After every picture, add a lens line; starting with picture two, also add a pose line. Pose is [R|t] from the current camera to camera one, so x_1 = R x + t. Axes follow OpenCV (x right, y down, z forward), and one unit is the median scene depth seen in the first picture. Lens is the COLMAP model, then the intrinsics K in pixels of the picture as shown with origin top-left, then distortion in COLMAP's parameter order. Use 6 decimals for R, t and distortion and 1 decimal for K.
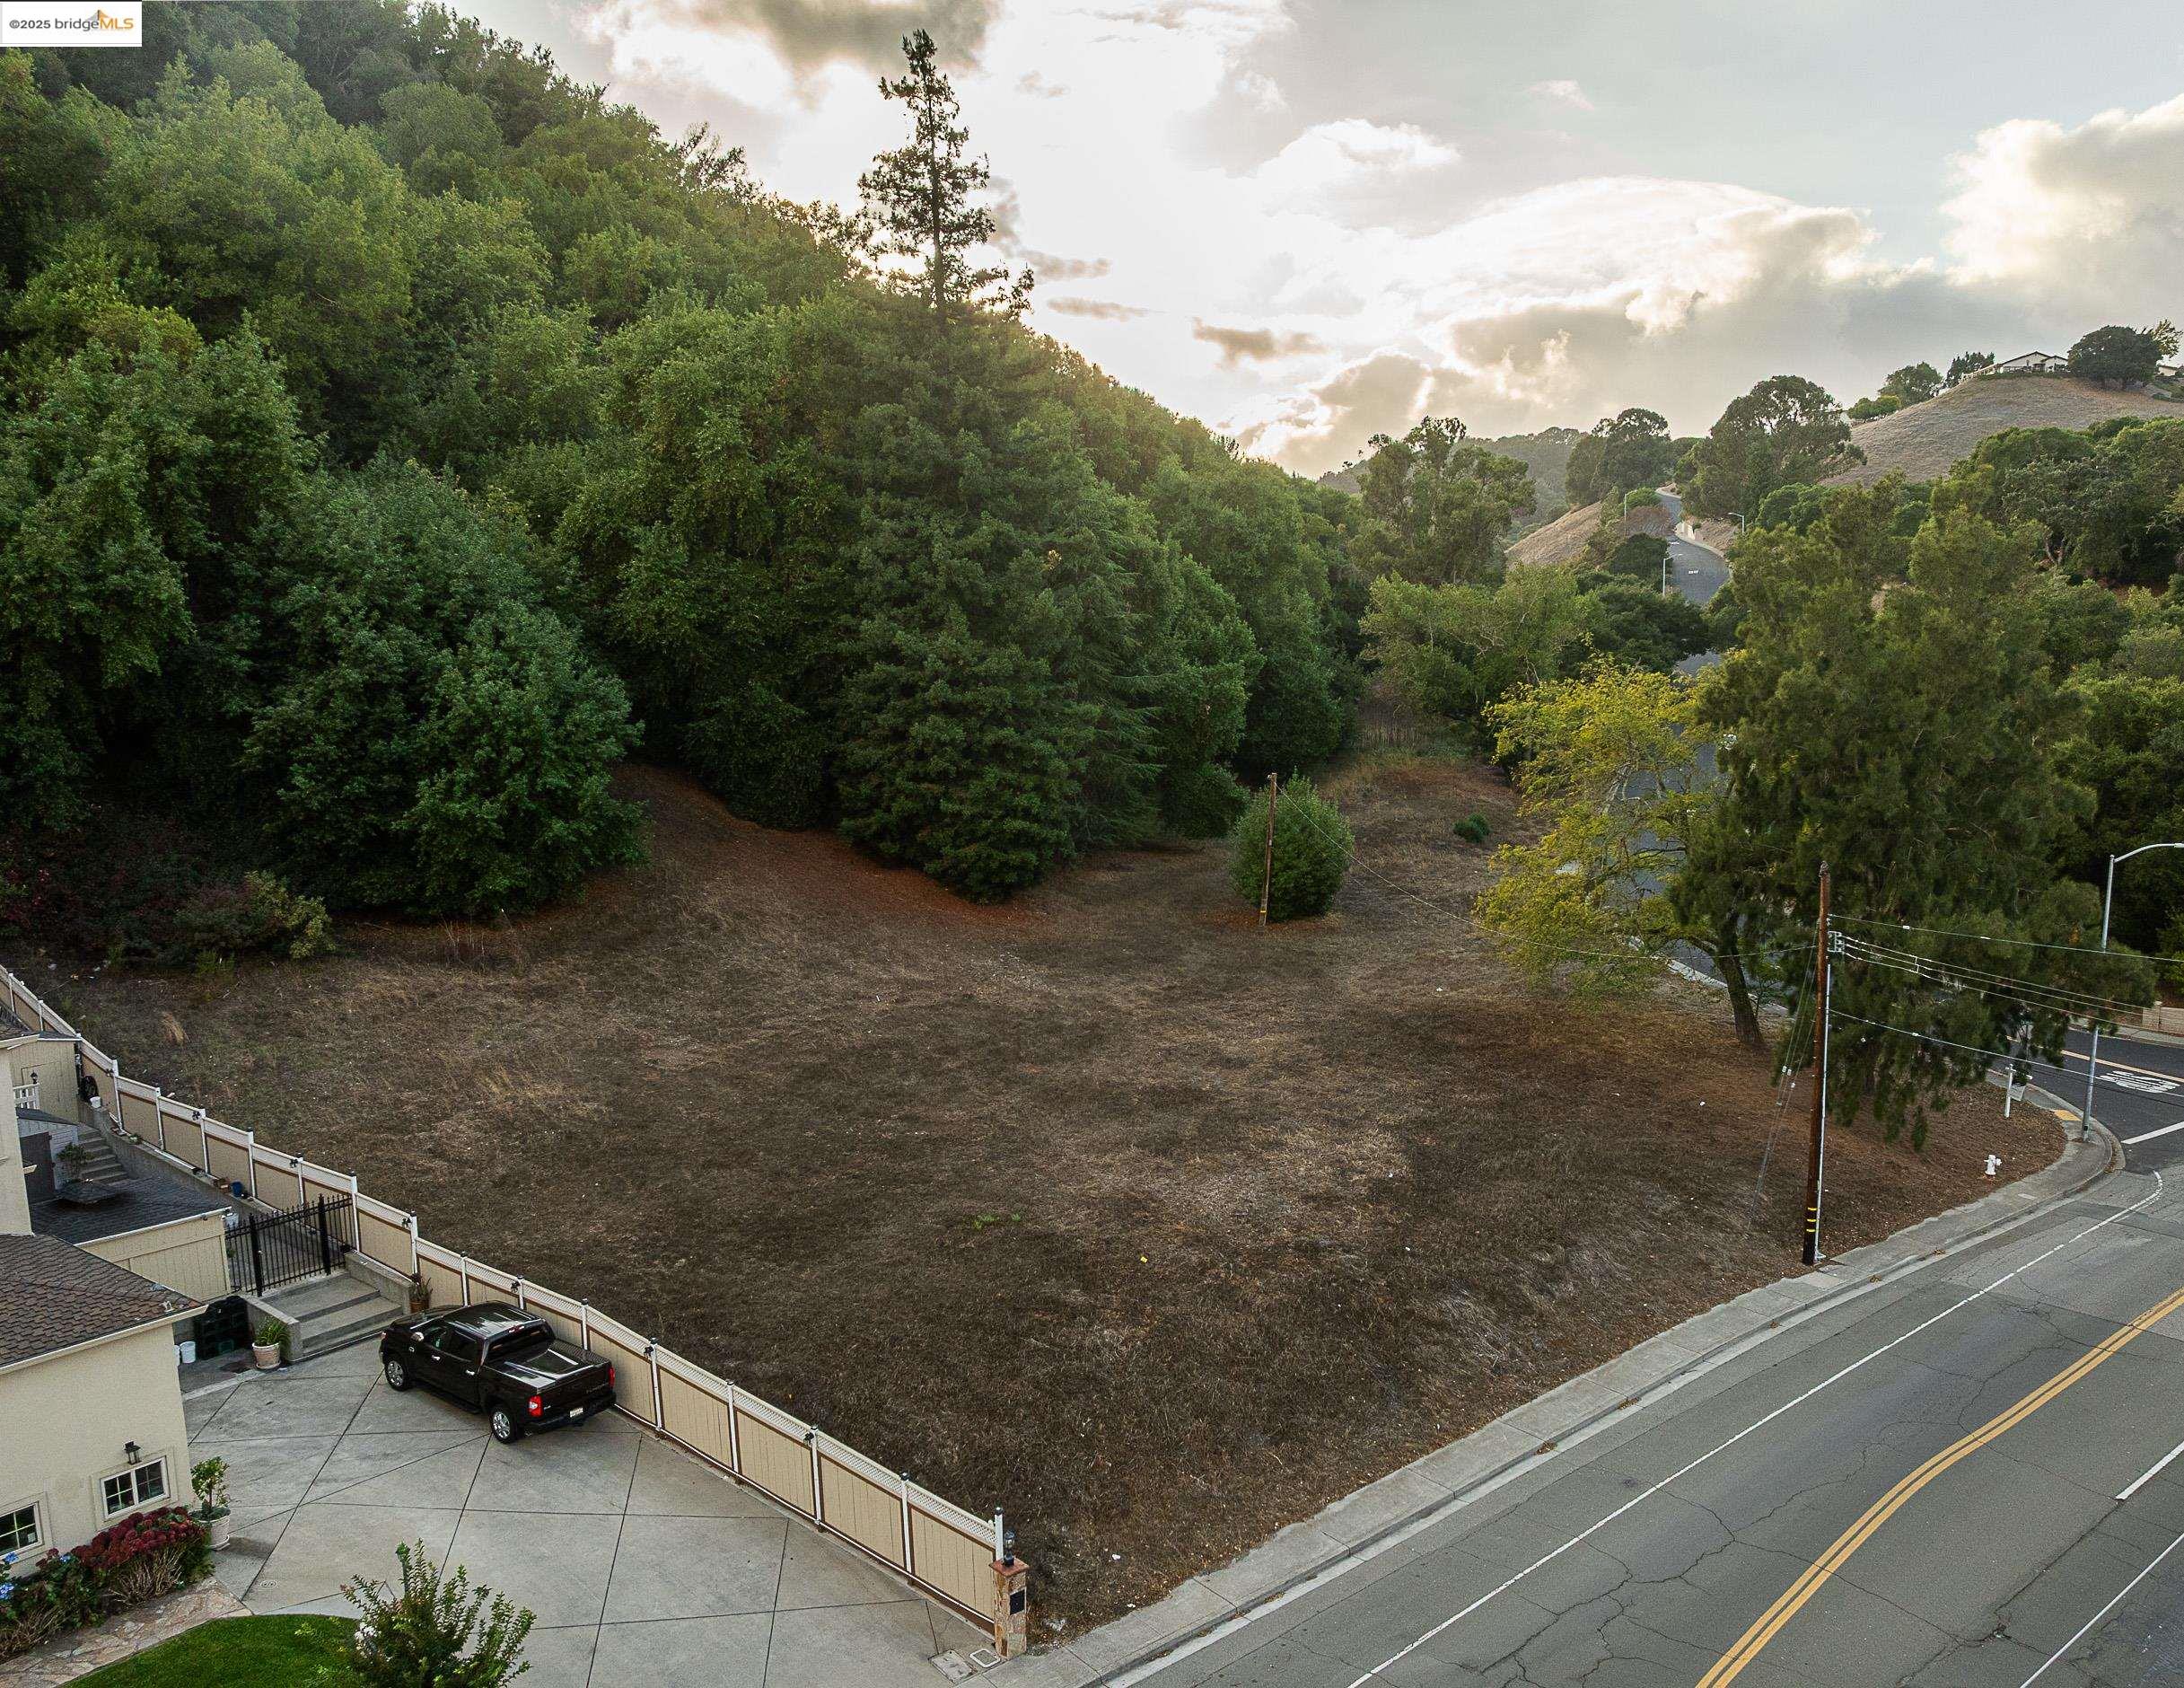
lens RADIAL K [[1714.3, 0, 1175.8], [0, 1714.3, 918.4], [0, 0, 1]] dist [-0.009103, -0.033468]
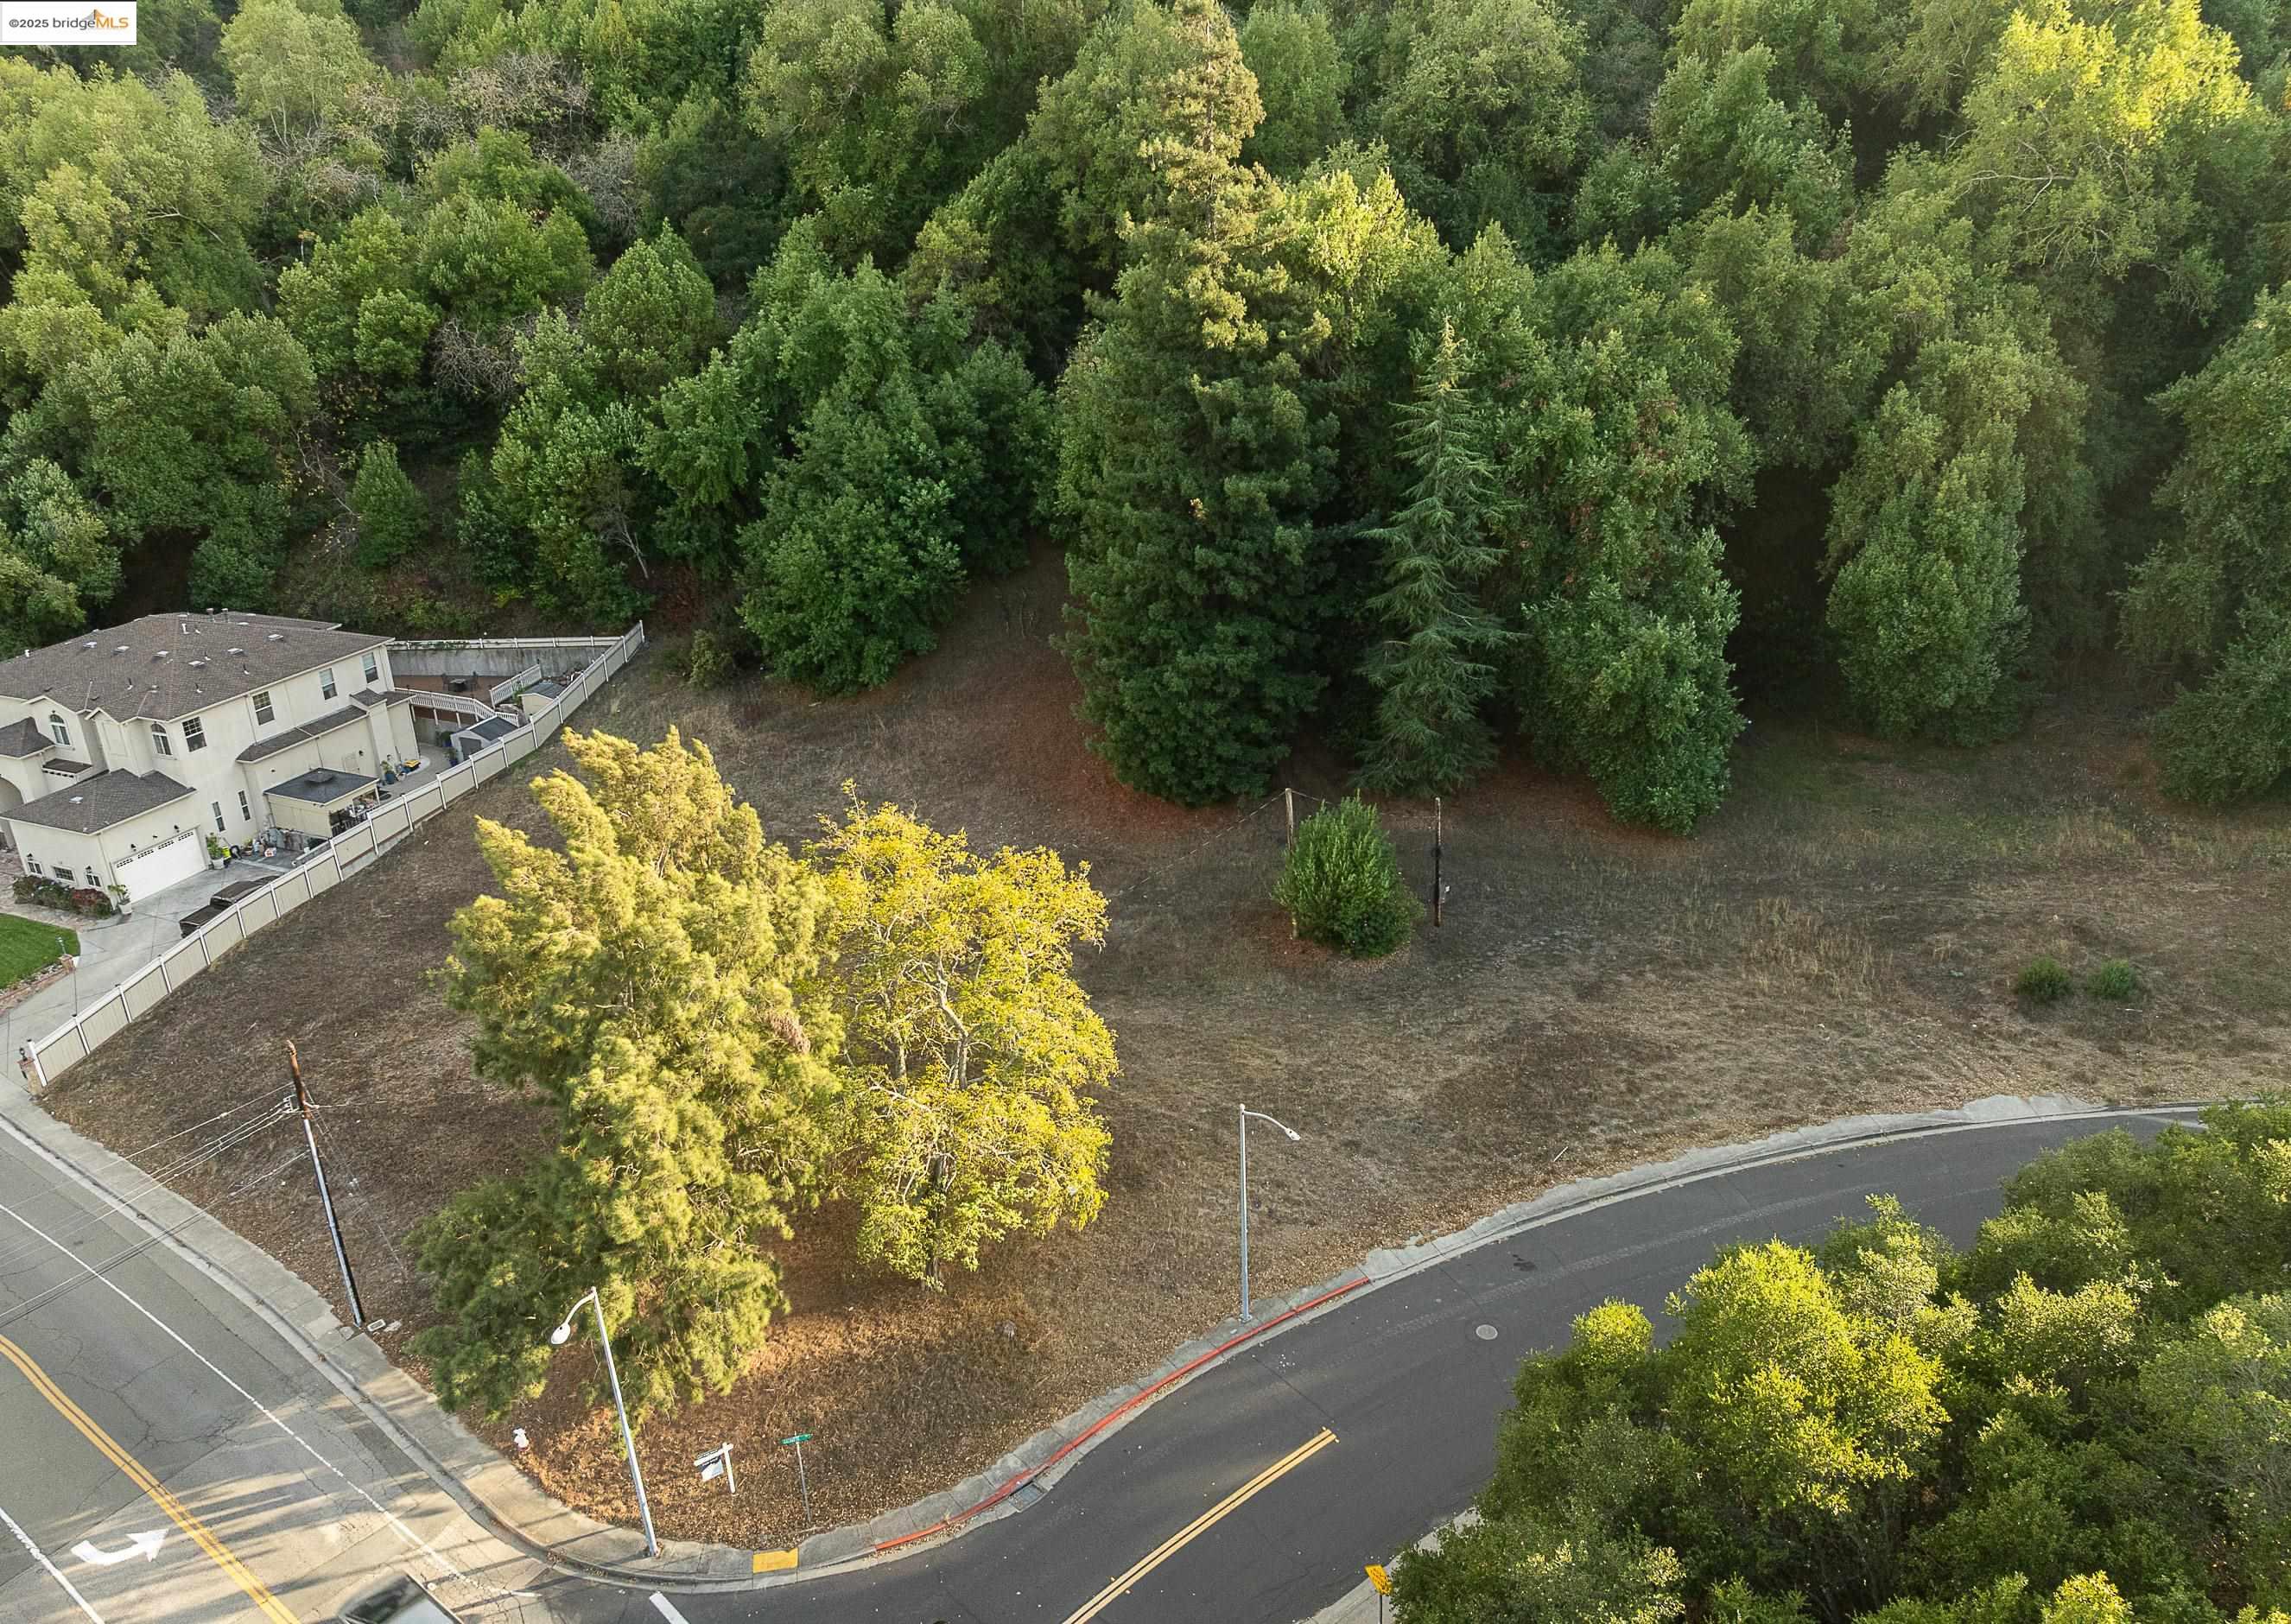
lens RADIAL K [[1627.9, 0, 1145.5], [0, 1627.9, 812.0], [0, 0, 1]] dist [-0.034216, -0.001474]
pose [[0.245858, 0.382732, -0.890545, 1.315280], [-0.147388, 0.922823, 0.355914, -0.600474], [0.958035, 0.043751, 0.283293, 1.113766]]
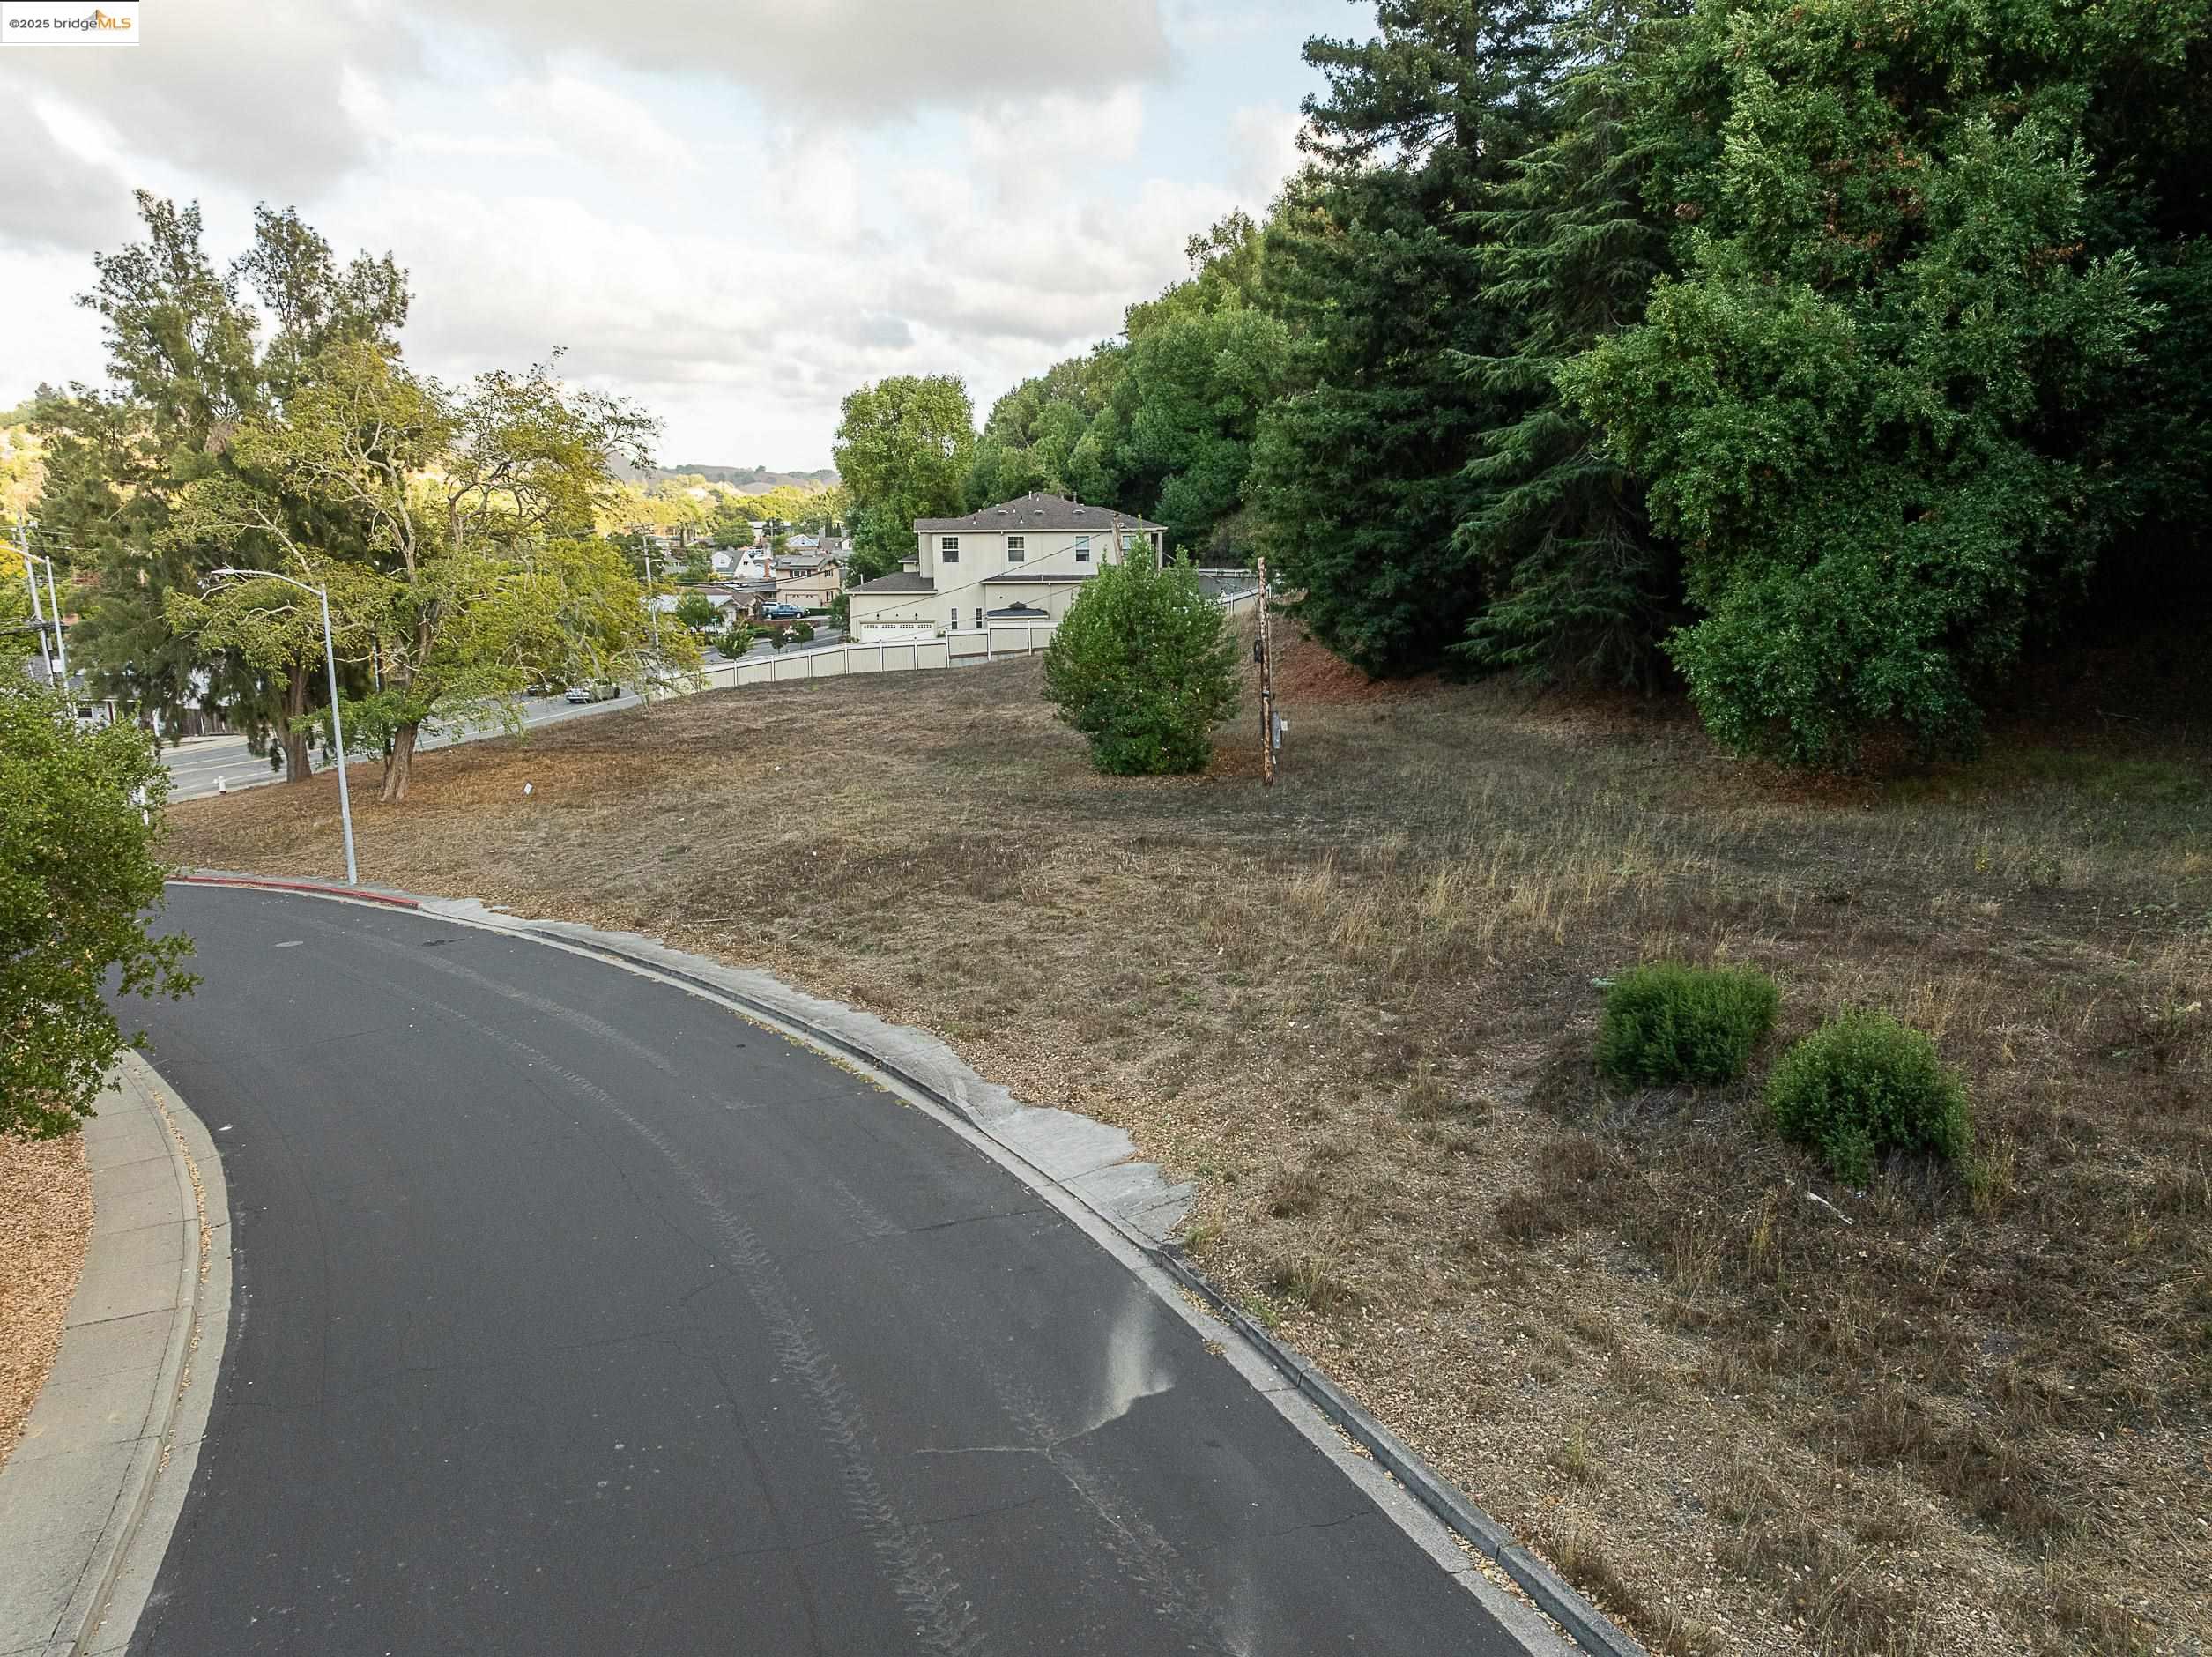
lens RADIAL K [[1551.5, 0, 1106.0], [0, 1551.5, 828.5], [0, 0, 1]] dist [-0.007651, -0.002989]
pose [[-0.778160, 0.135946, -0.613177, 0.706067], [-0.088423, 0.942856, 0.321253, -0.265267], [0.621811, 0.304205, -0.721672, 2.370715]]
